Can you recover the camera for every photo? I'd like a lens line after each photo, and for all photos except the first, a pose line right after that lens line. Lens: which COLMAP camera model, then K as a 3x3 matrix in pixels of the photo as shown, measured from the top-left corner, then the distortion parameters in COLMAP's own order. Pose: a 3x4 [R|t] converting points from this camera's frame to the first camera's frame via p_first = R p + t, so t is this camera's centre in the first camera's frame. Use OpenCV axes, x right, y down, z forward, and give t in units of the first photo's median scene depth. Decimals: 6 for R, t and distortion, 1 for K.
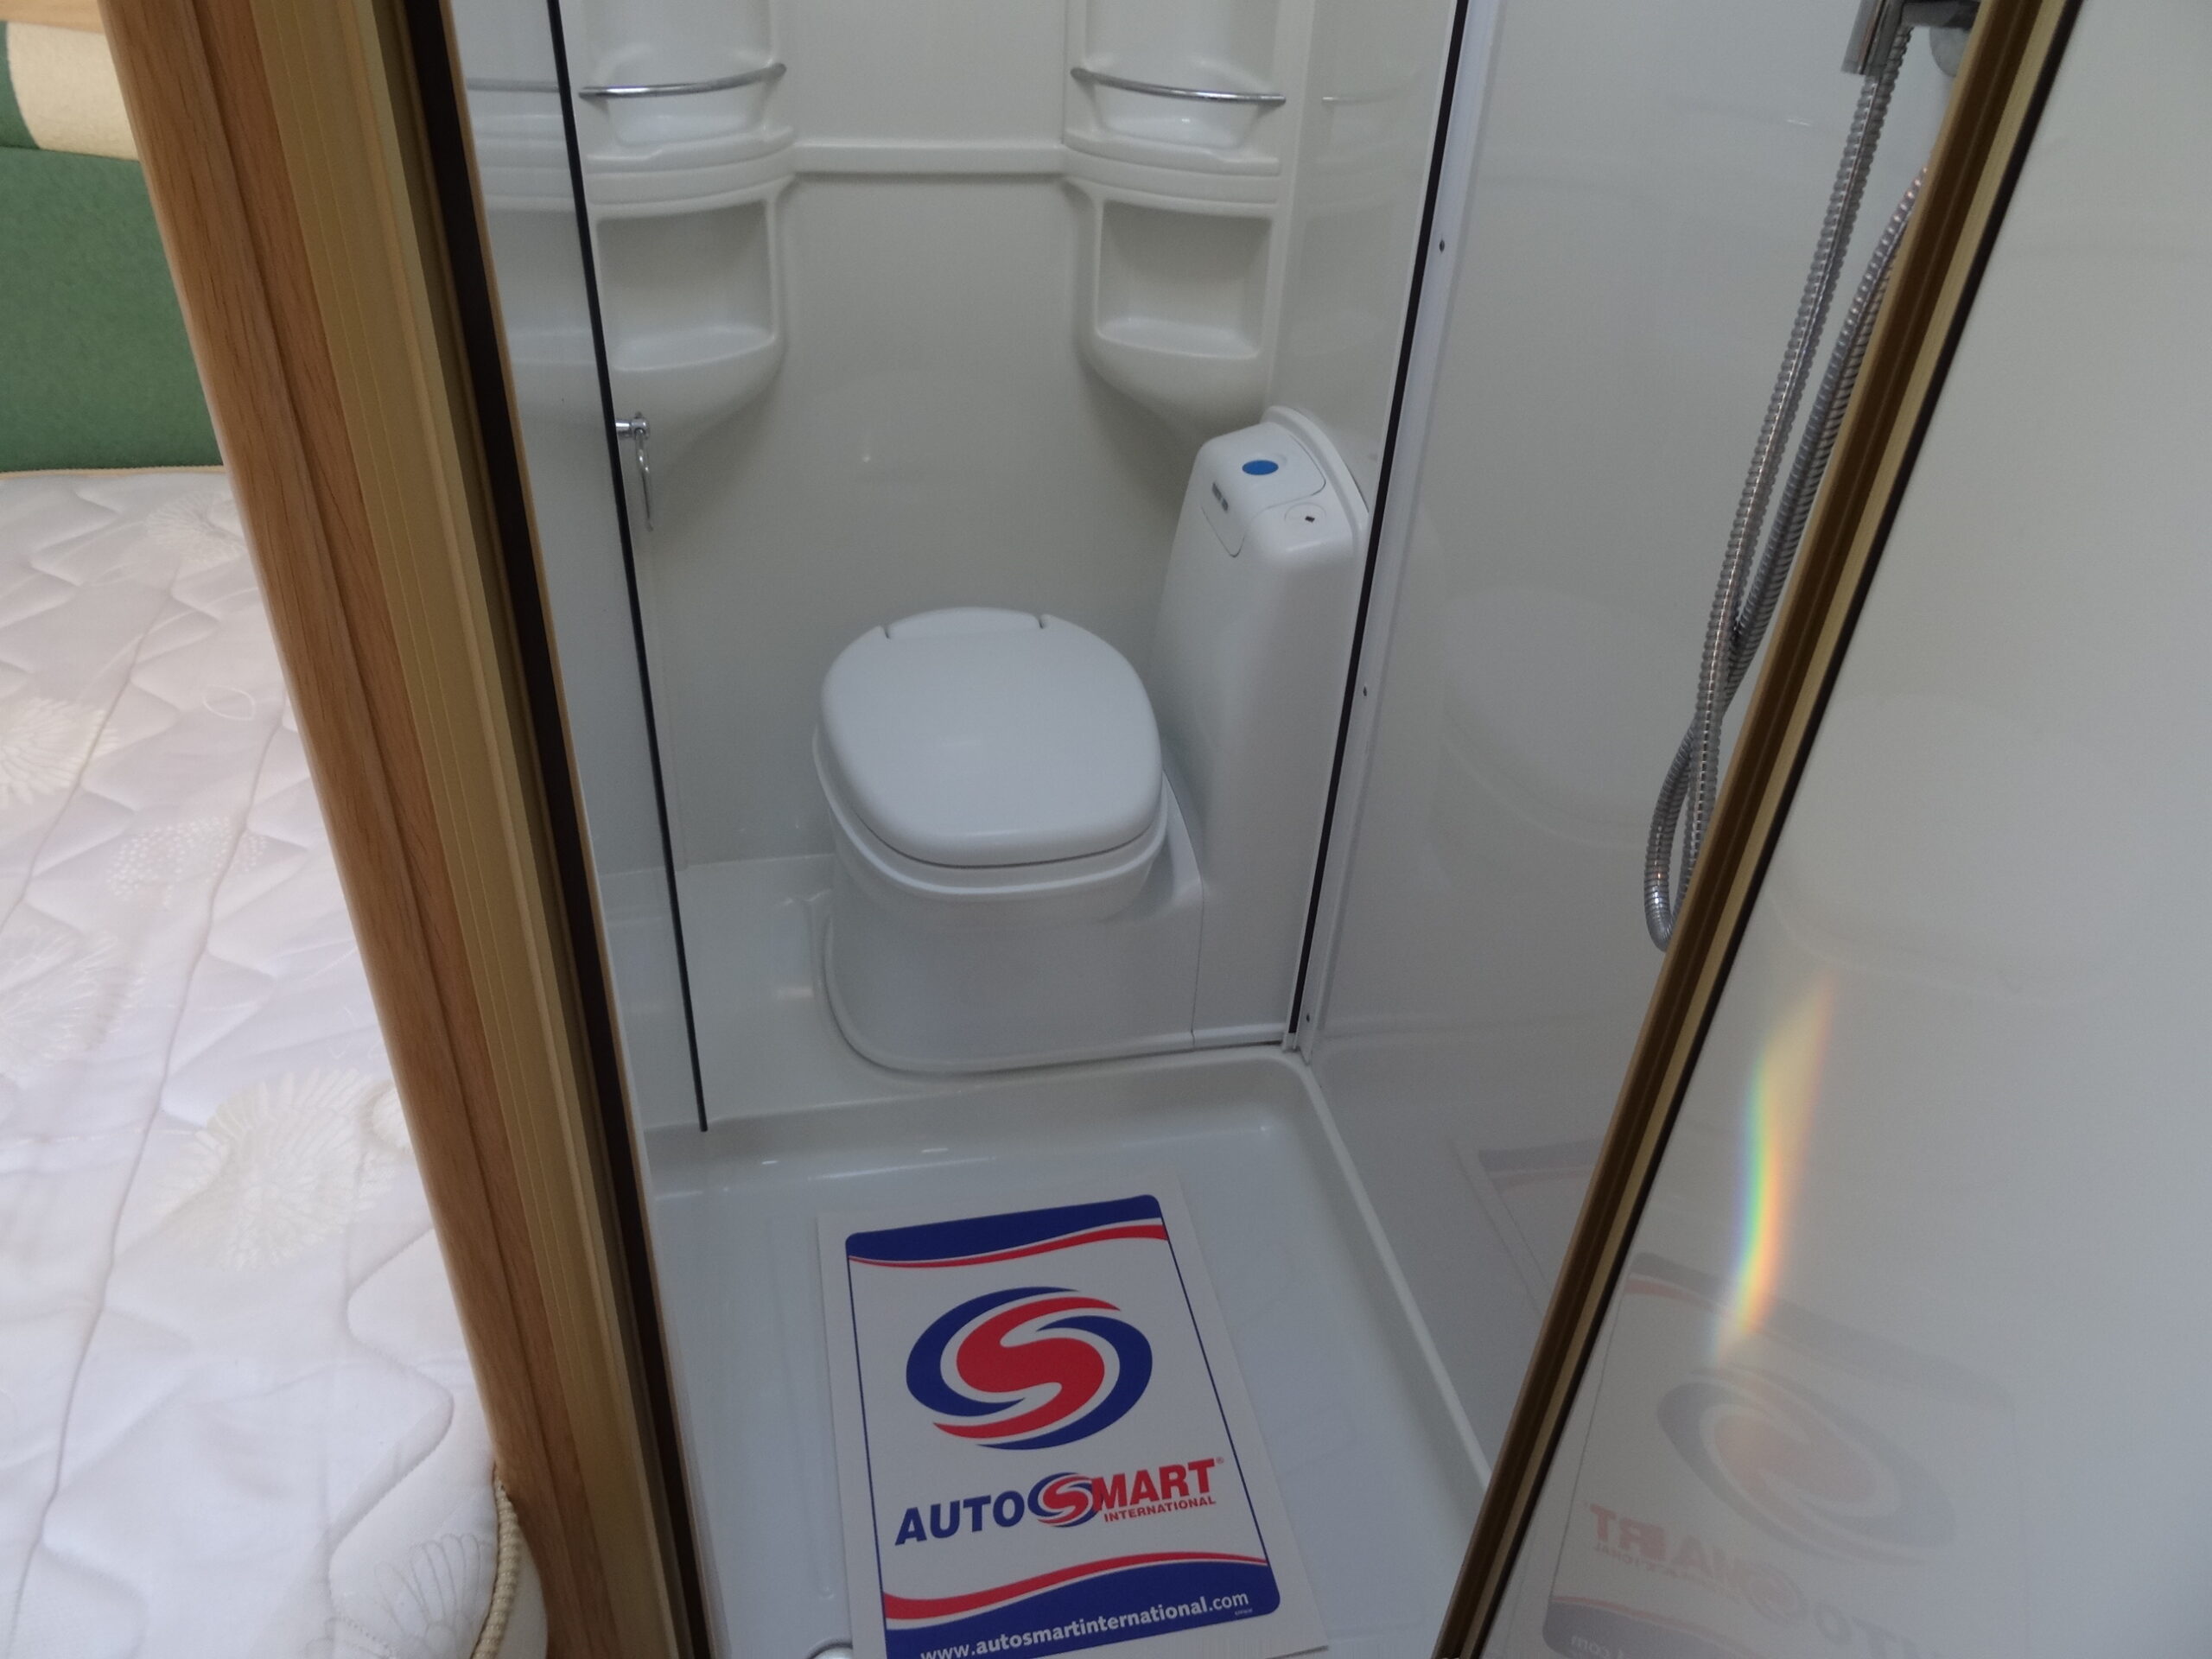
lens RADIAL K [[1593.2, 0, 1106.0], [0, 1593.2, 829.5], [0, 0, 1]] dist [0.010036, -0.001857]
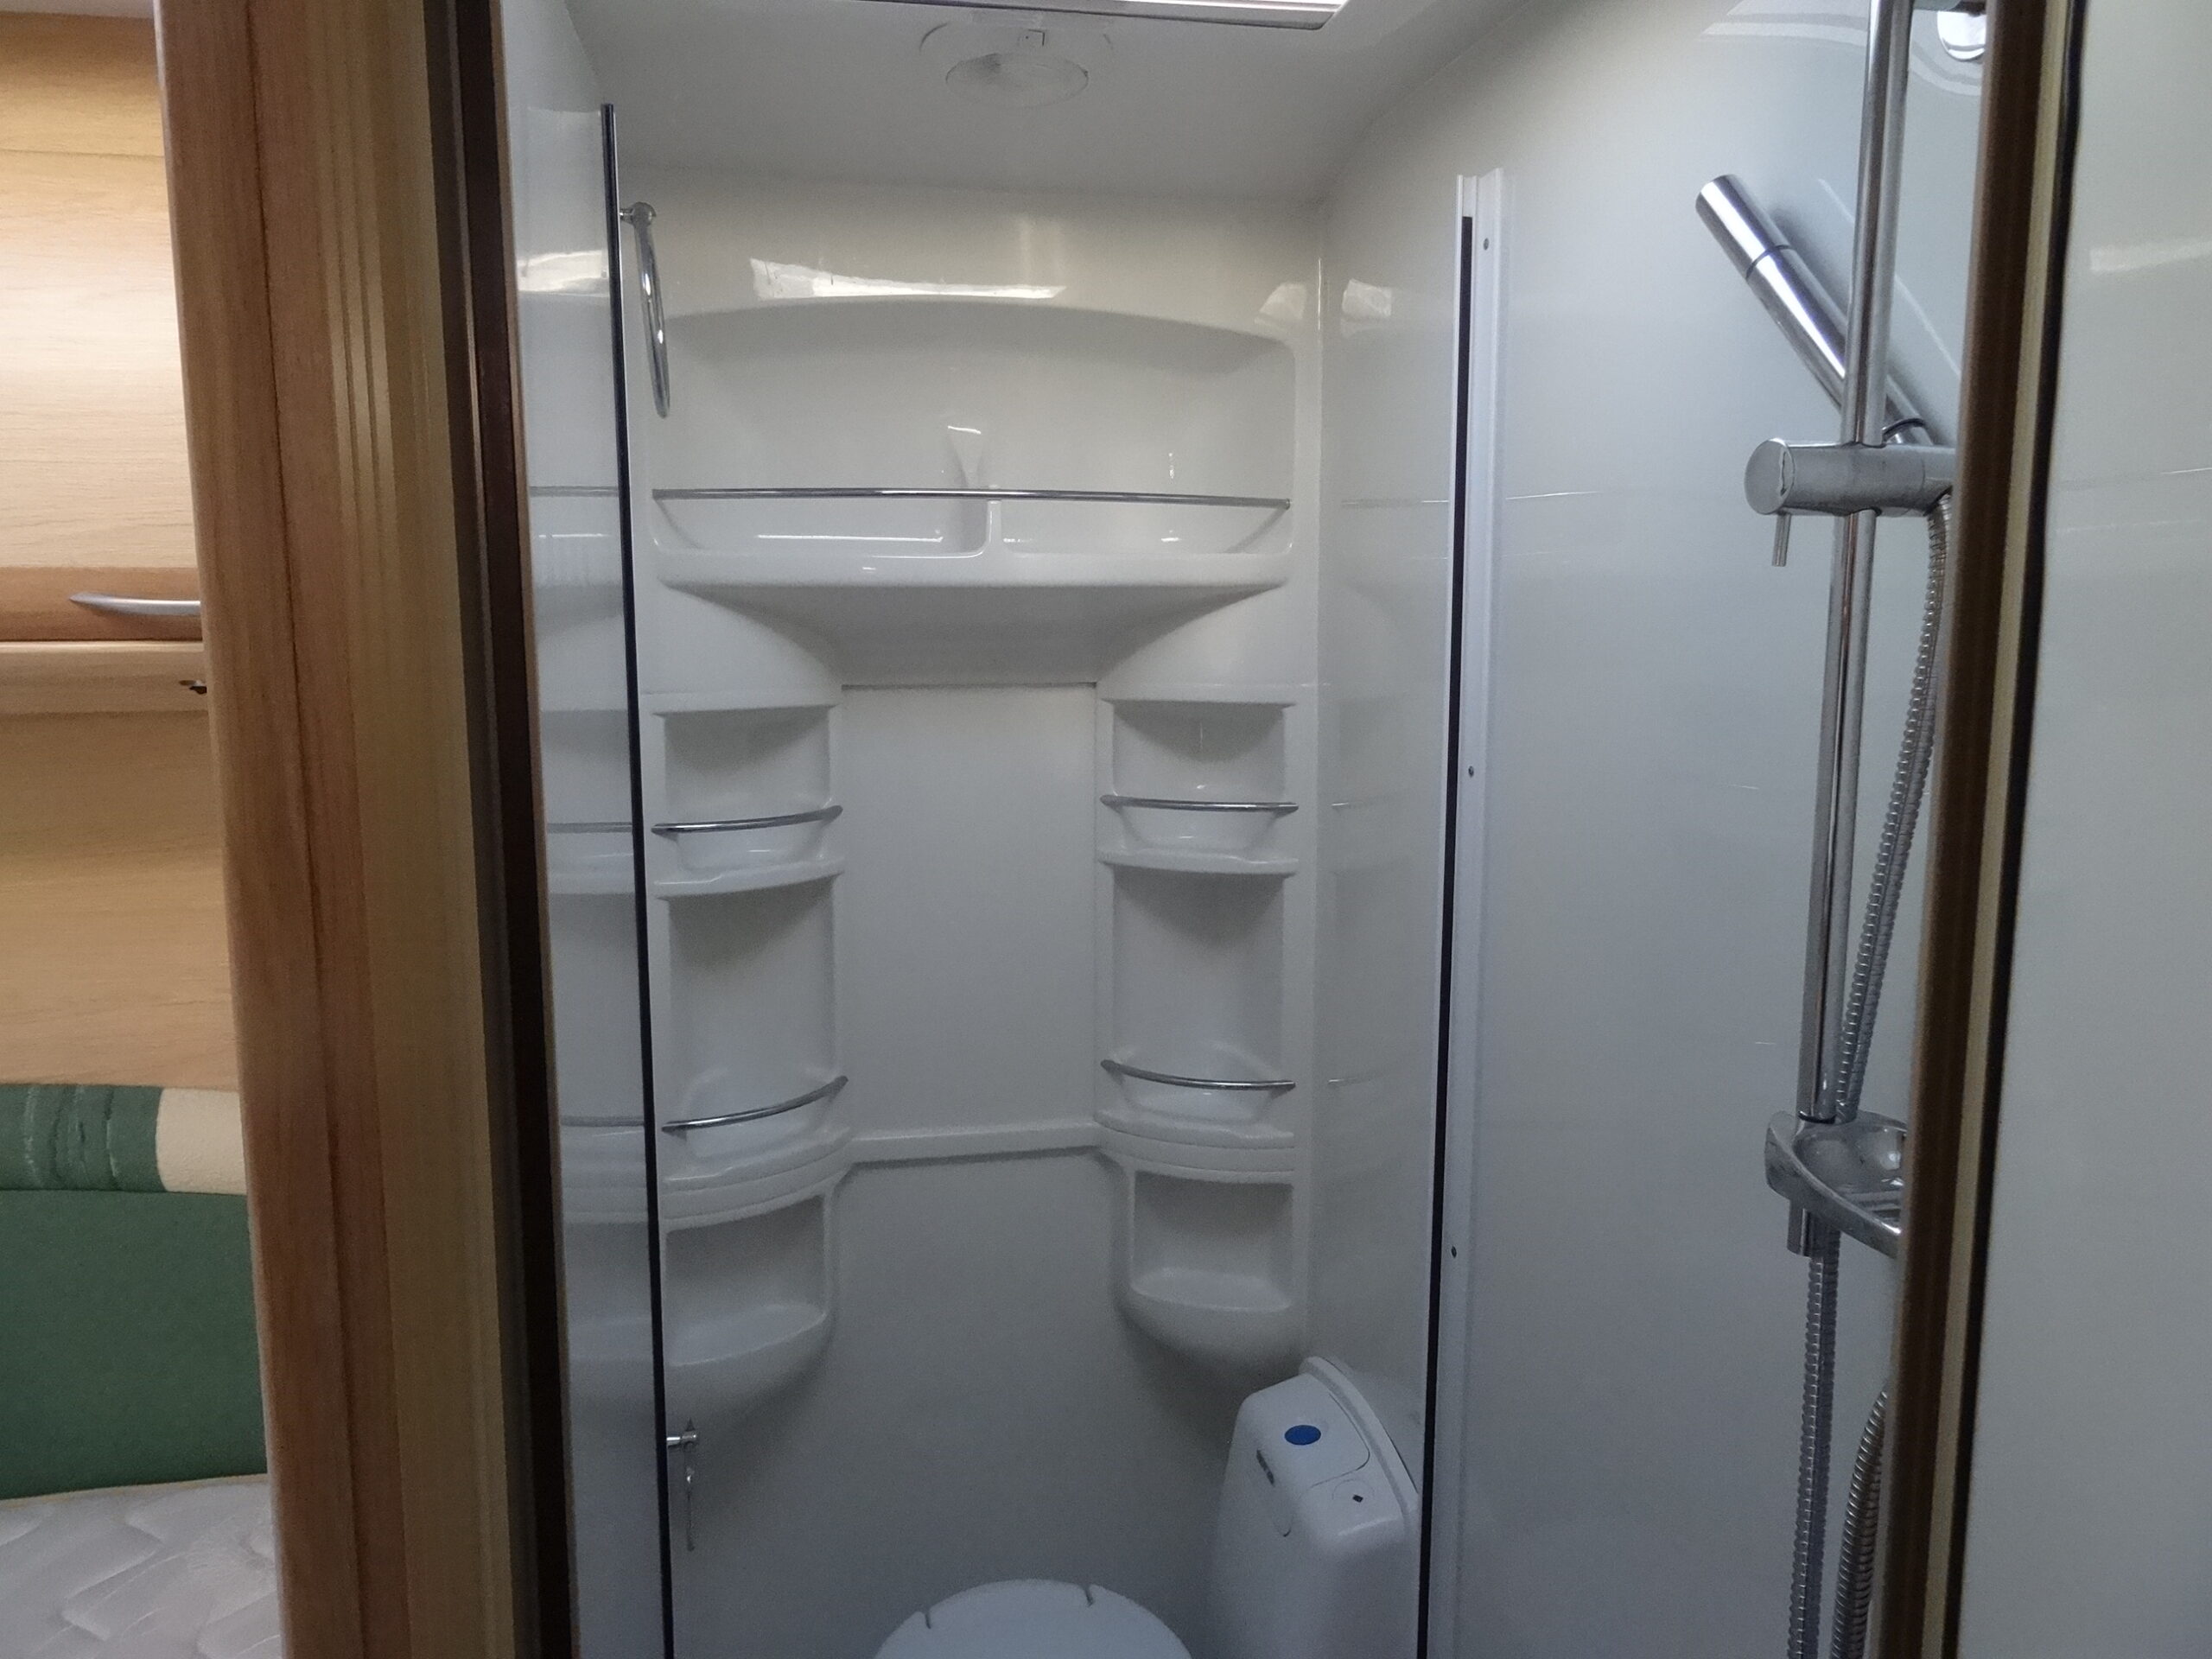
lens RADIAL K [[1593.2, 0, 1106.0], [0, 1593.2, 829.5], [0, 0, 1]] dist [0.010036, -0.001857]
pose [[0.998831, -0.046087, -0.014550, 0.005567], [0.034307, 0.888186, -0.458201, -0.111147], [0.034040, 0.457166, 0.888729, -0.068317]]
